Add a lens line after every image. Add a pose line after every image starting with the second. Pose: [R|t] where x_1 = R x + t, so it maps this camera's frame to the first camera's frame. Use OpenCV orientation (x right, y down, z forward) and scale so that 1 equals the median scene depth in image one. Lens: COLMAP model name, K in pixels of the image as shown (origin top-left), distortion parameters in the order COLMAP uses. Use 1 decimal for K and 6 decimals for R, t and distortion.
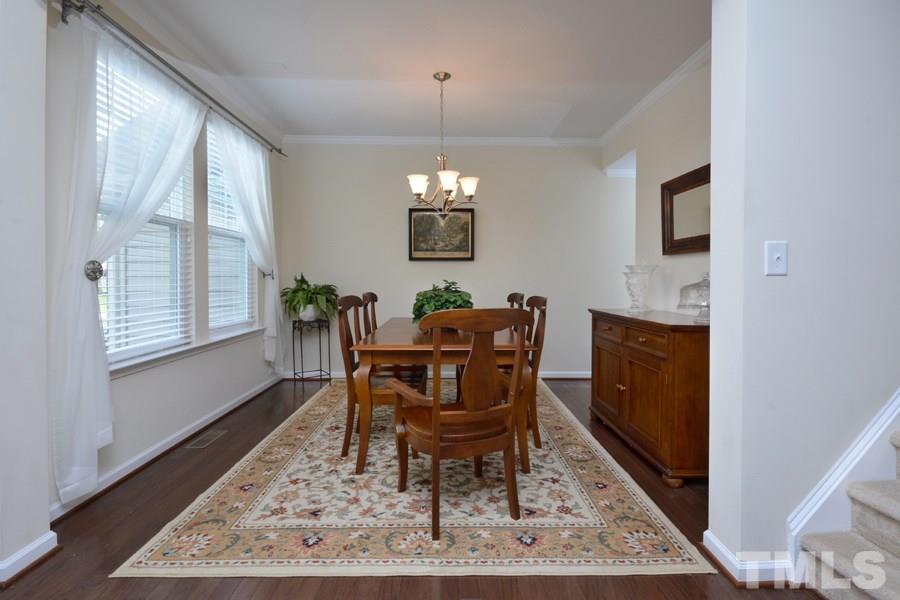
lens RADIAL K [[426.0, 0, 448.3], [0, 426.0, 288.7], [0, 0, 1]] dist [0.001071, -0.002813]
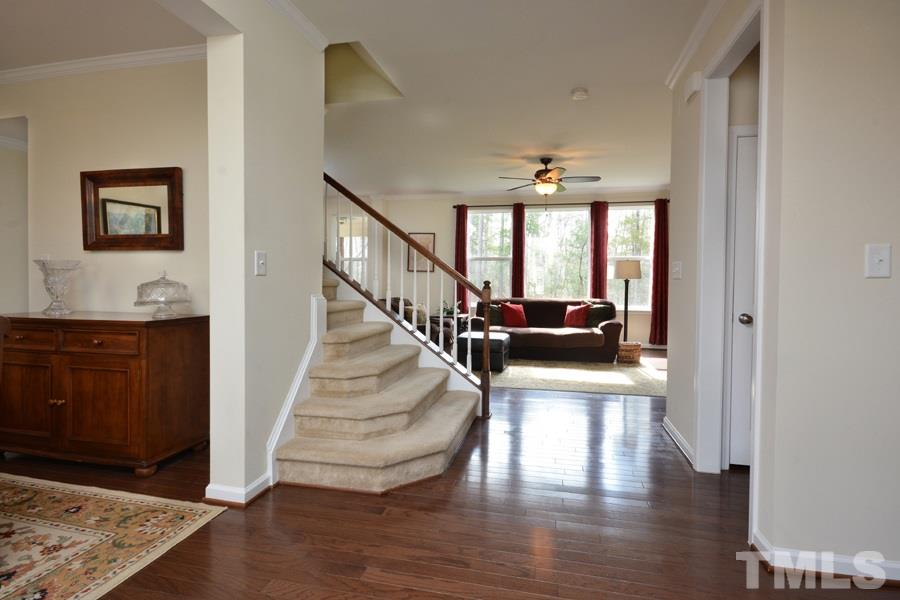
lens RADIAL K [[426.0, 0, 452.2], [0, 426.0, 295.6], [0, 0, 1]] dist [0.001071, -0.002813]
pose [[0.234345, -0.024507, 0.971845, -0.352788], [0.007588, 0.999698, 0.023380, 0.005379], [-0.972124, 0.001896, 0.234460, 0.036700]]
